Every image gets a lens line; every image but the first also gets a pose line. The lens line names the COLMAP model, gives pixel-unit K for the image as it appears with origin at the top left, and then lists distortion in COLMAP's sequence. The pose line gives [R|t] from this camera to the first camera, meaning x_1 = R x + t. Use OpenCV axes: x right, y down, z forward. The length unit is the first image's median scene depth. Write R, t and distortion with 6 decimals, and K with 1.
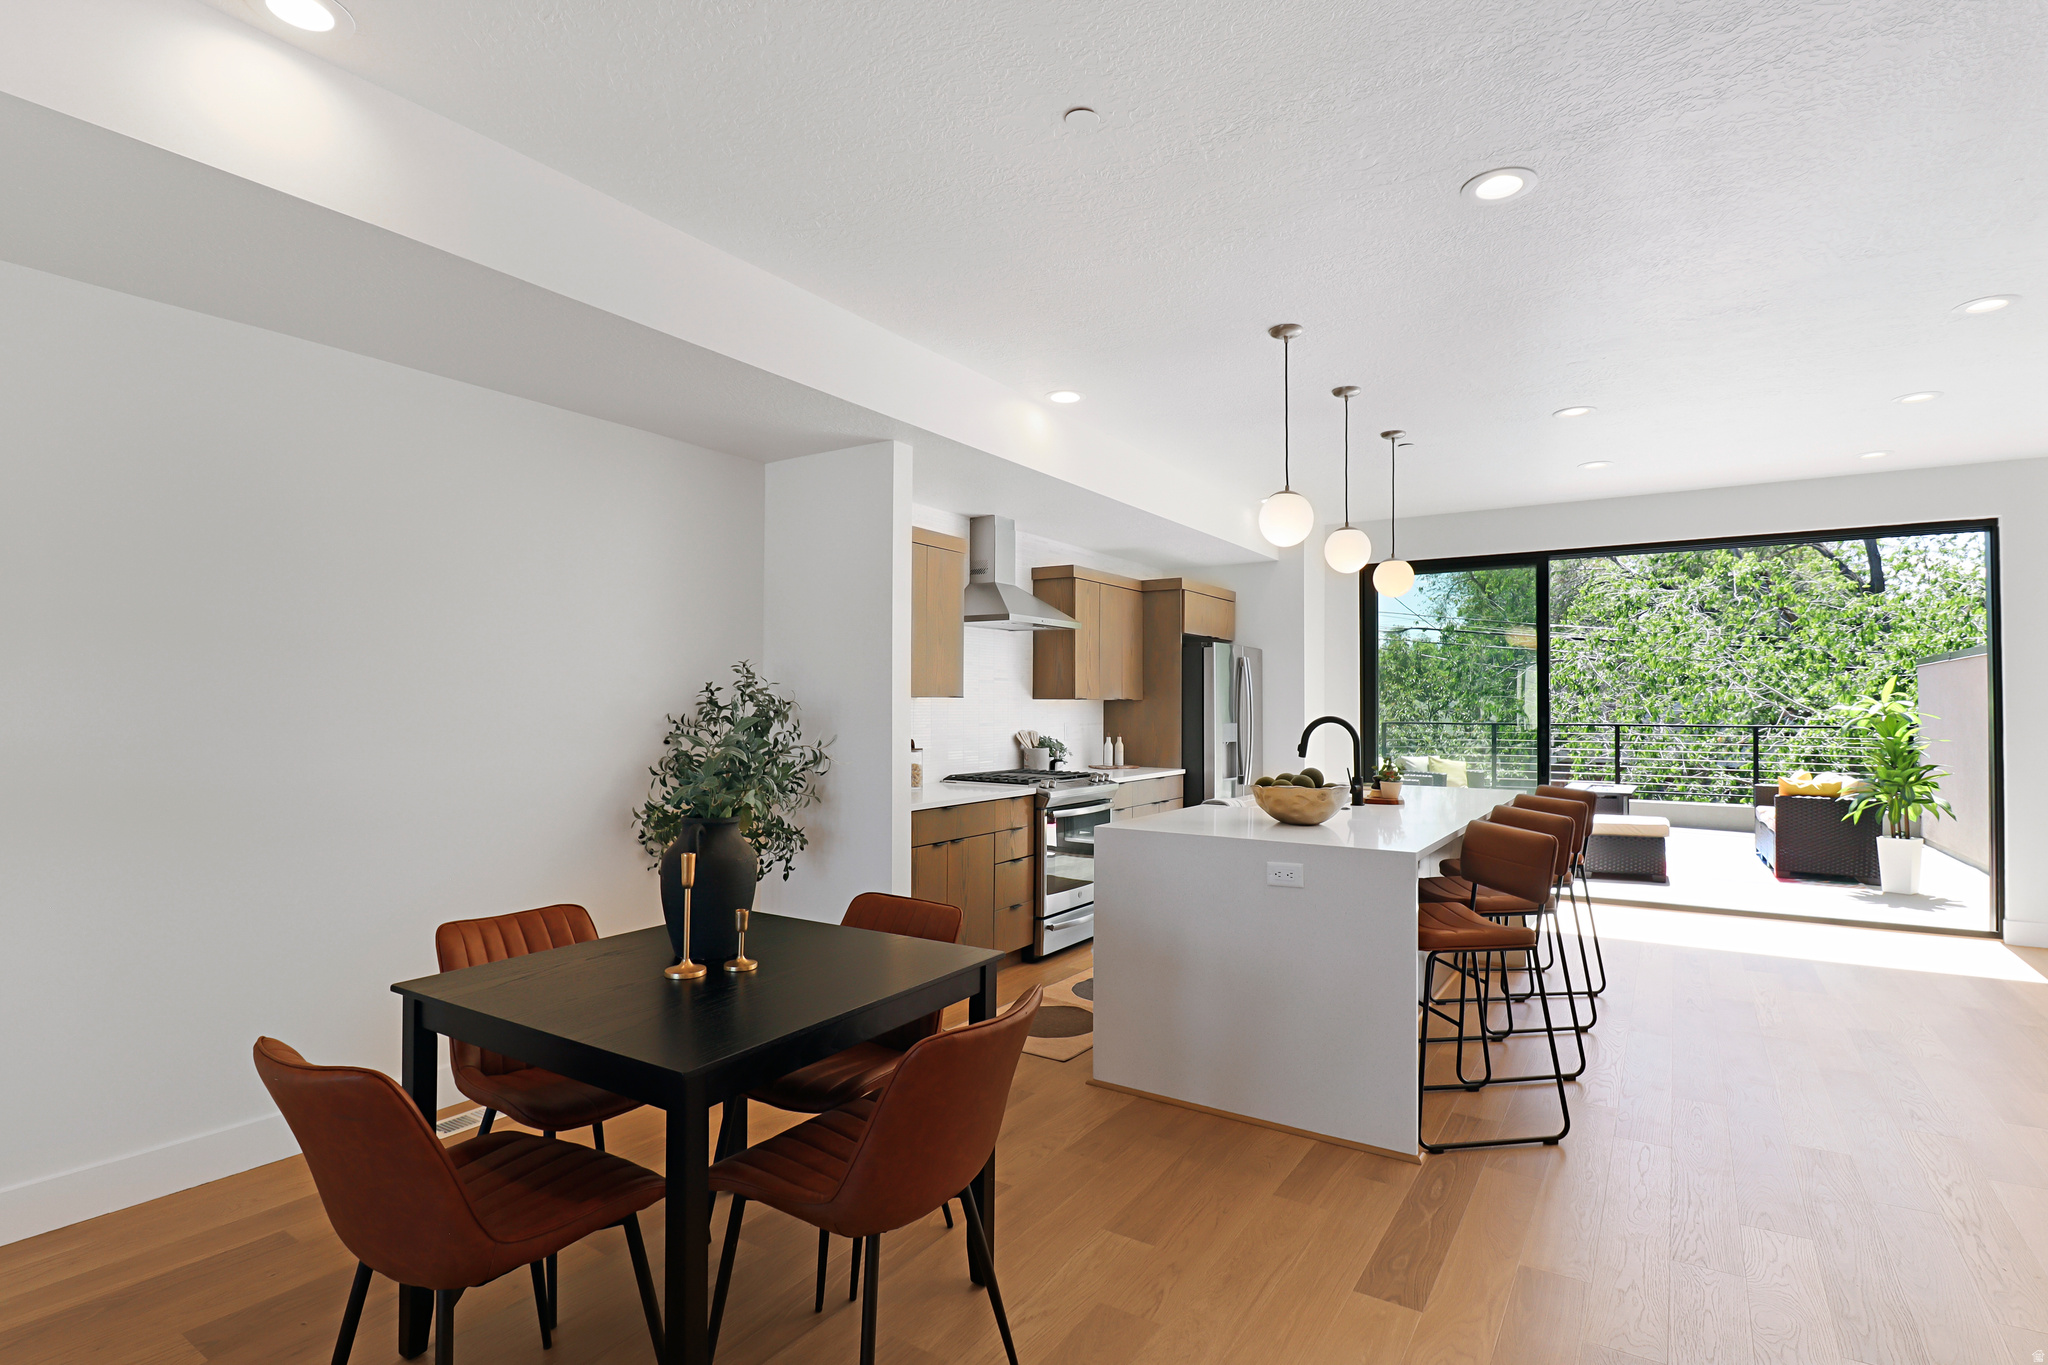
lens RADIAL K [[991.4, 0, 1024.0], [0, 991.4, 682.5], [0, 0, 1]] dist [-0.010244, -0.000089]
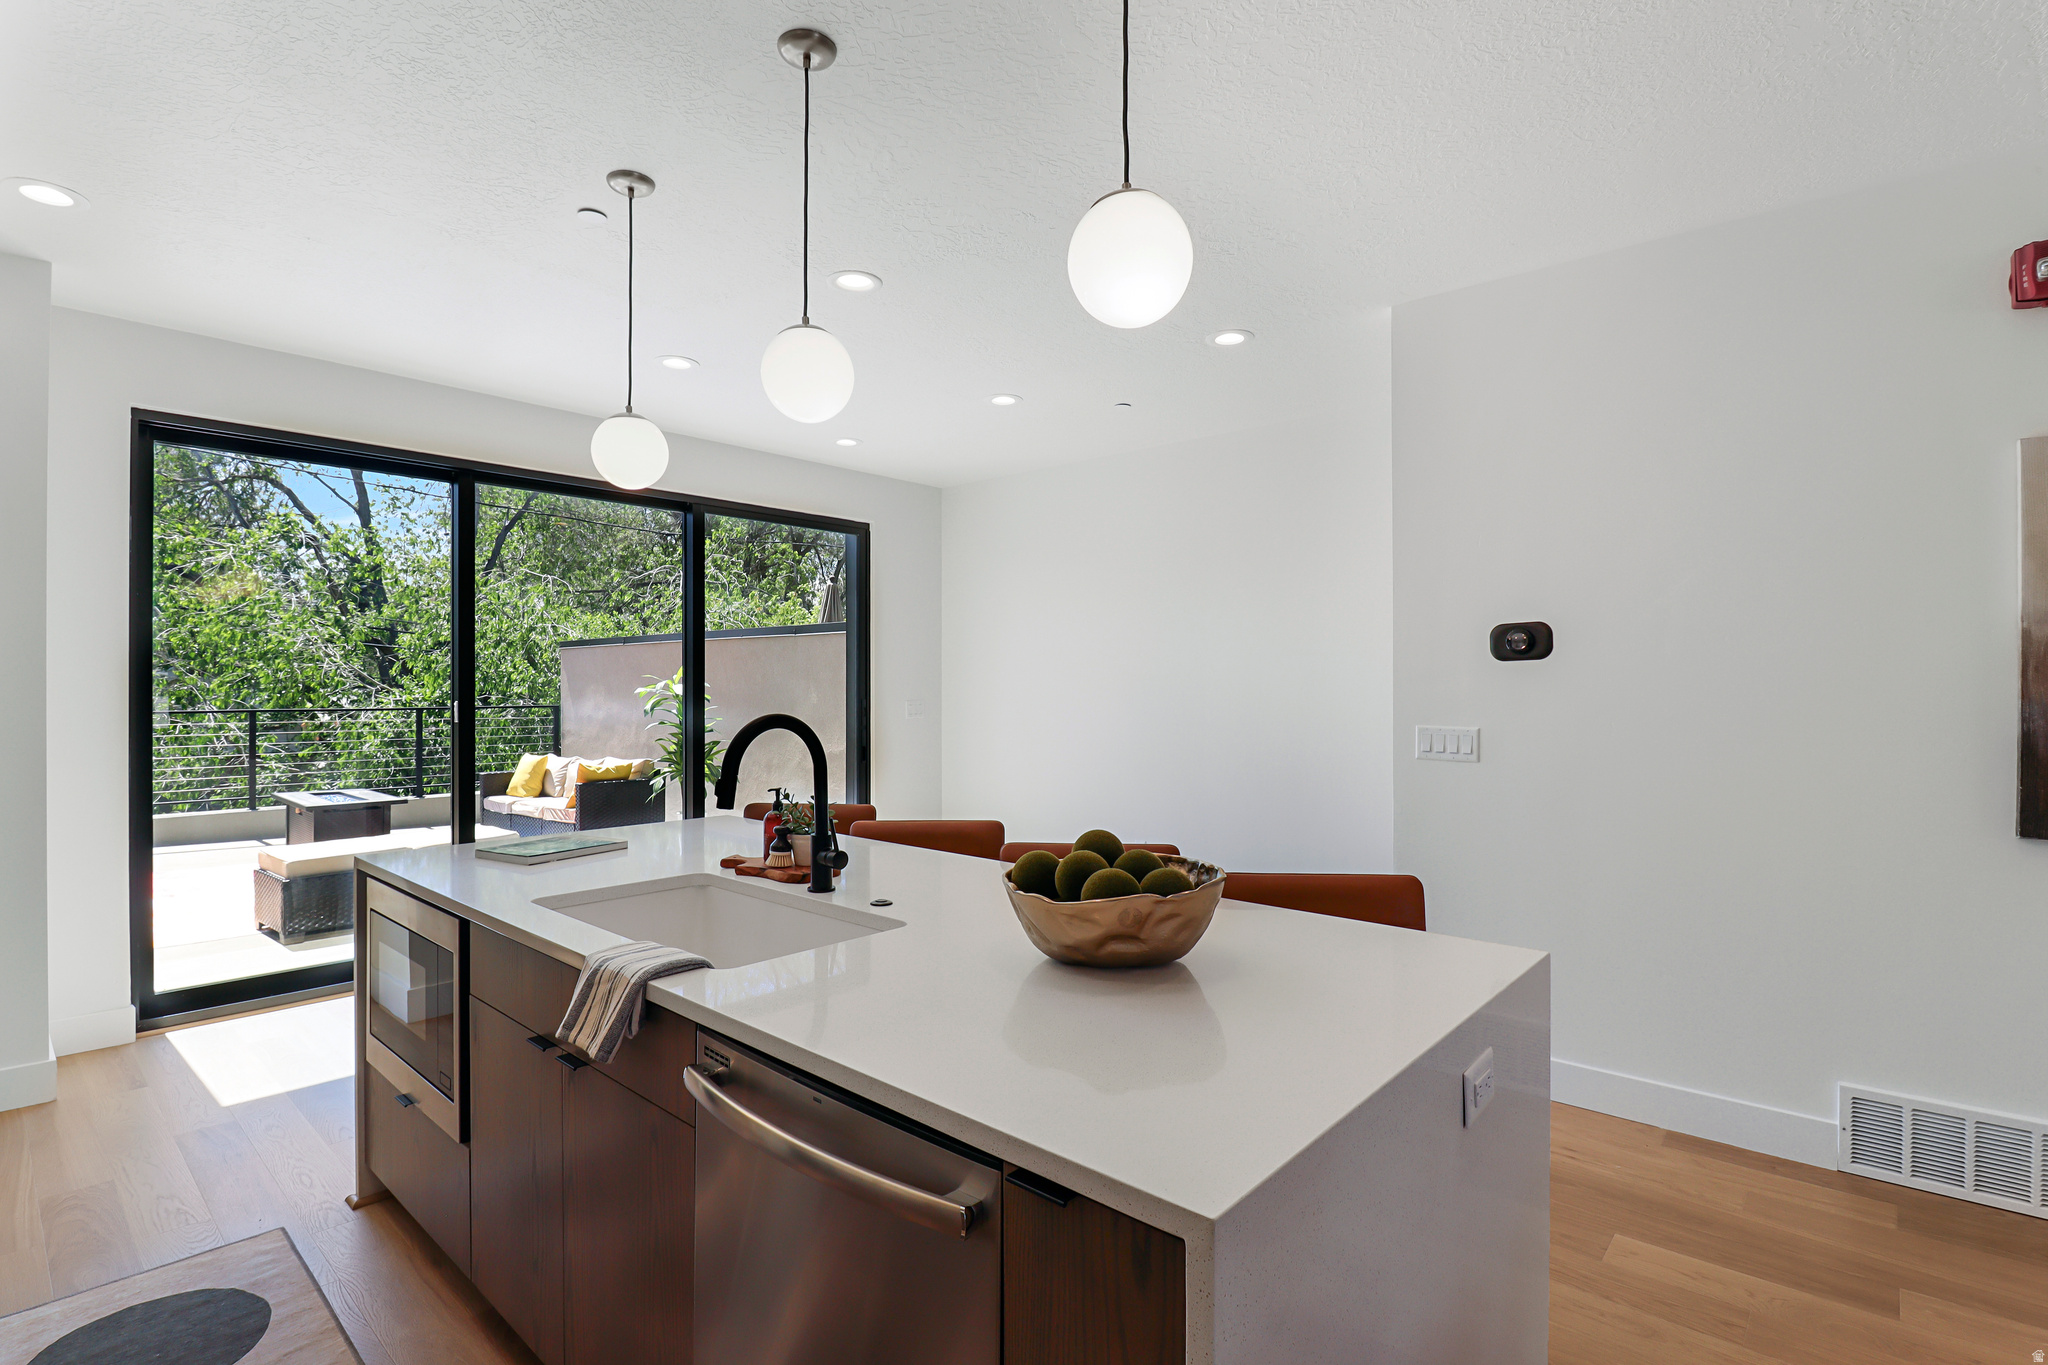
lens RADIAL K [[968.9, 0, 1041.2], [0, 968.9, 686.6], [0, 0, 1]] dist [-0.003840, 0.000049]
pose [[0.135004, -0.005450, 0.990830, -0.086211], [-0.021223, 0.999740, 0.008390, 0.008688], [-0.990618, -0.022161, 0.134853, 0.521796]]
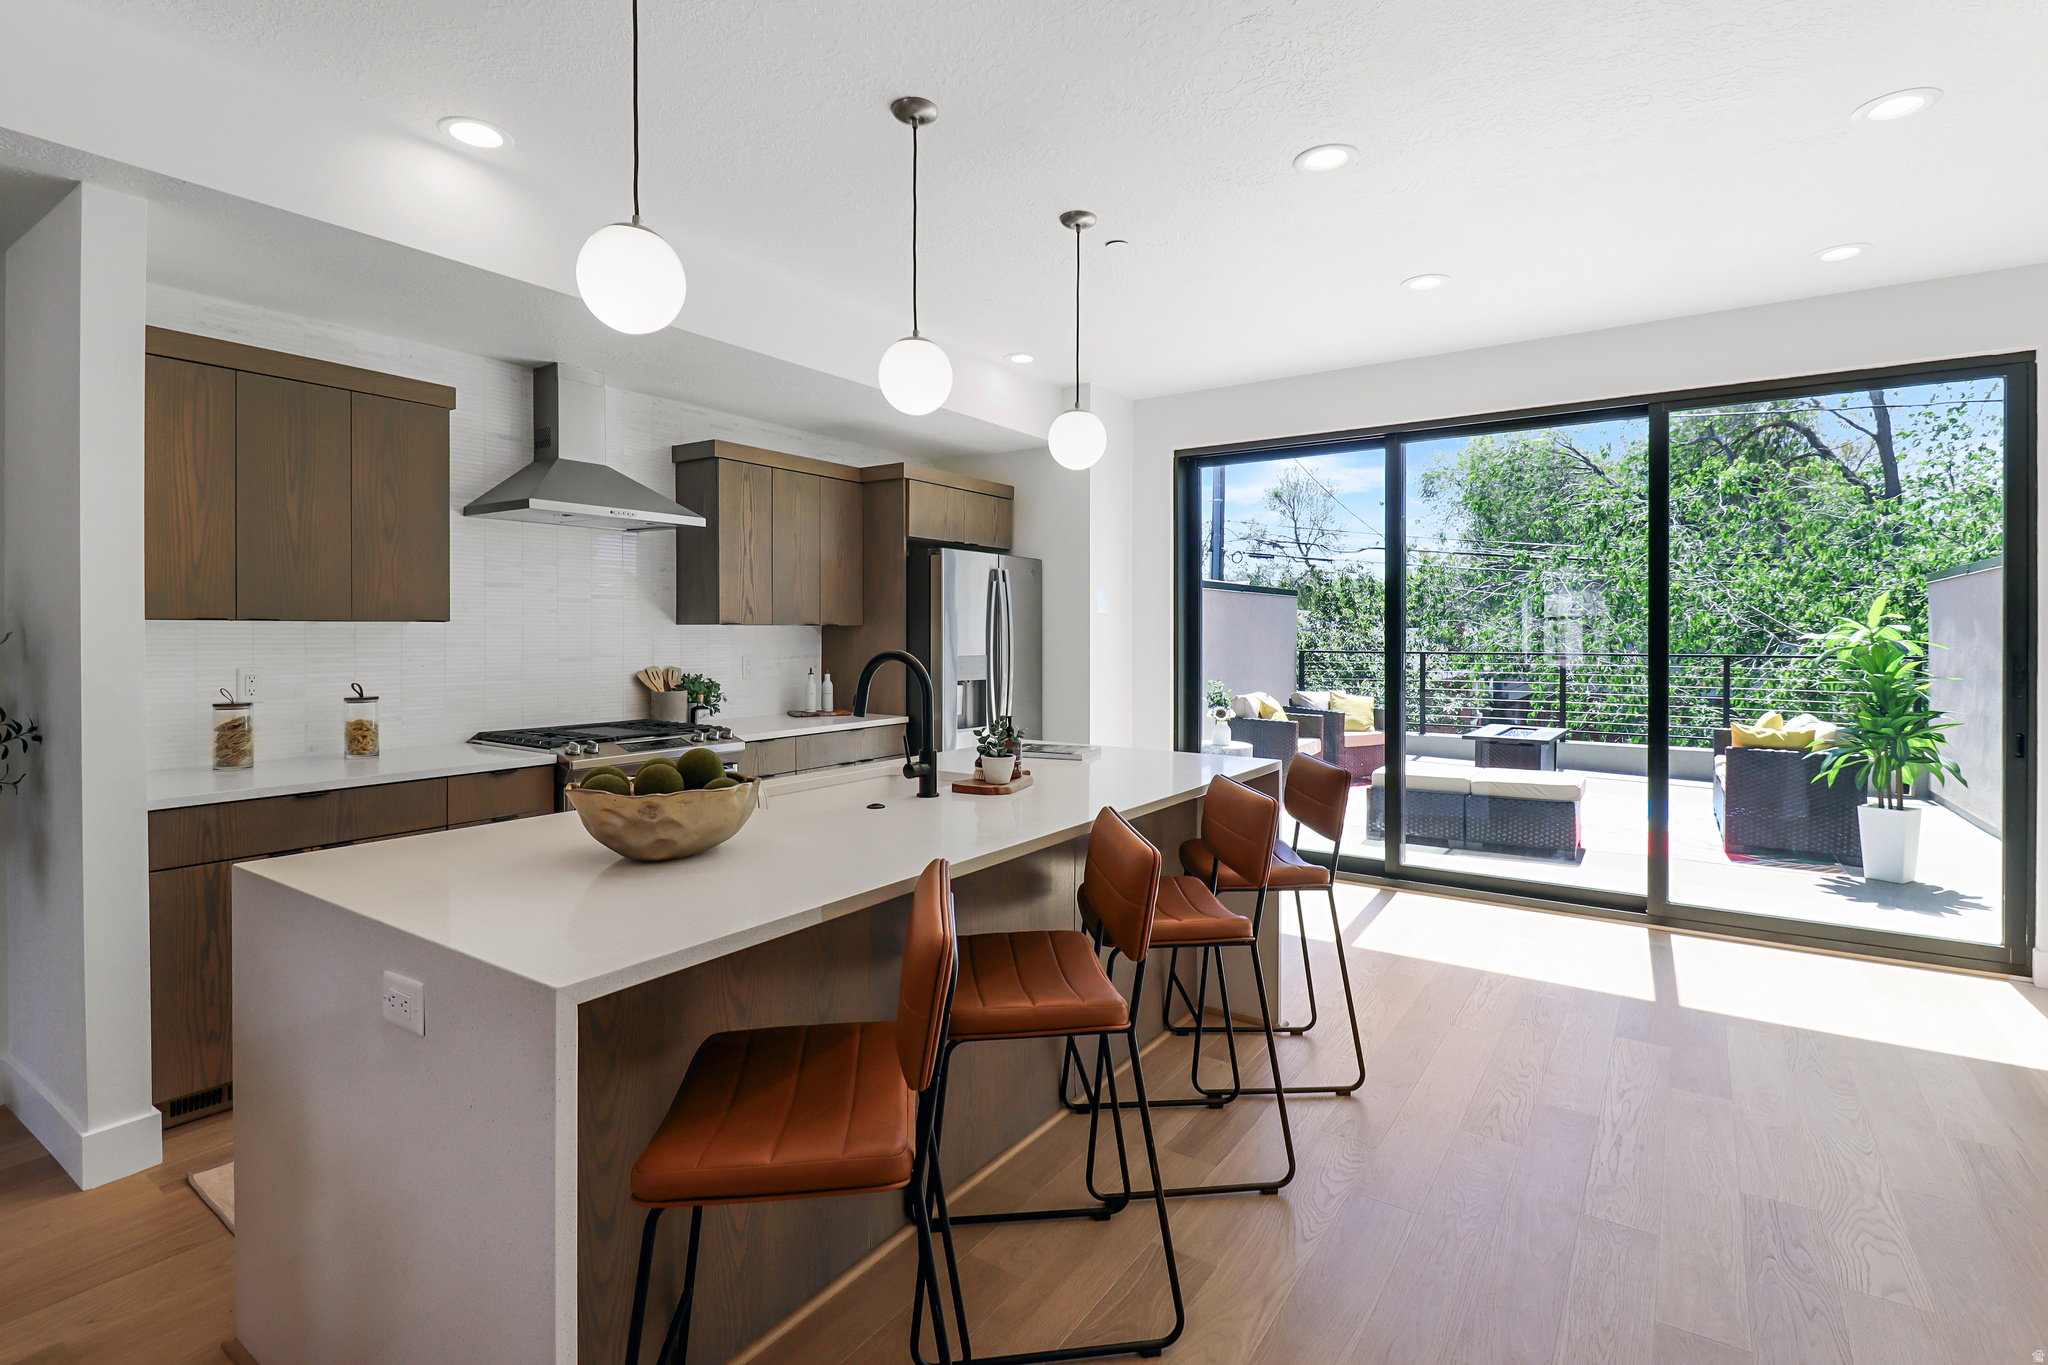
lens RADIAL K [[980.1, 0, 1022.2], [0, 980.1, 632.5], [0, 0, 1]] dist [0.018690, -0.000399]
pose [[0.999916, -0.001559, -0.012872, 0.255187], [0.001860, 0.999724, 0.023403, 0.005864], [0.012832, -0.023425, 0.999643, 0.251897]]
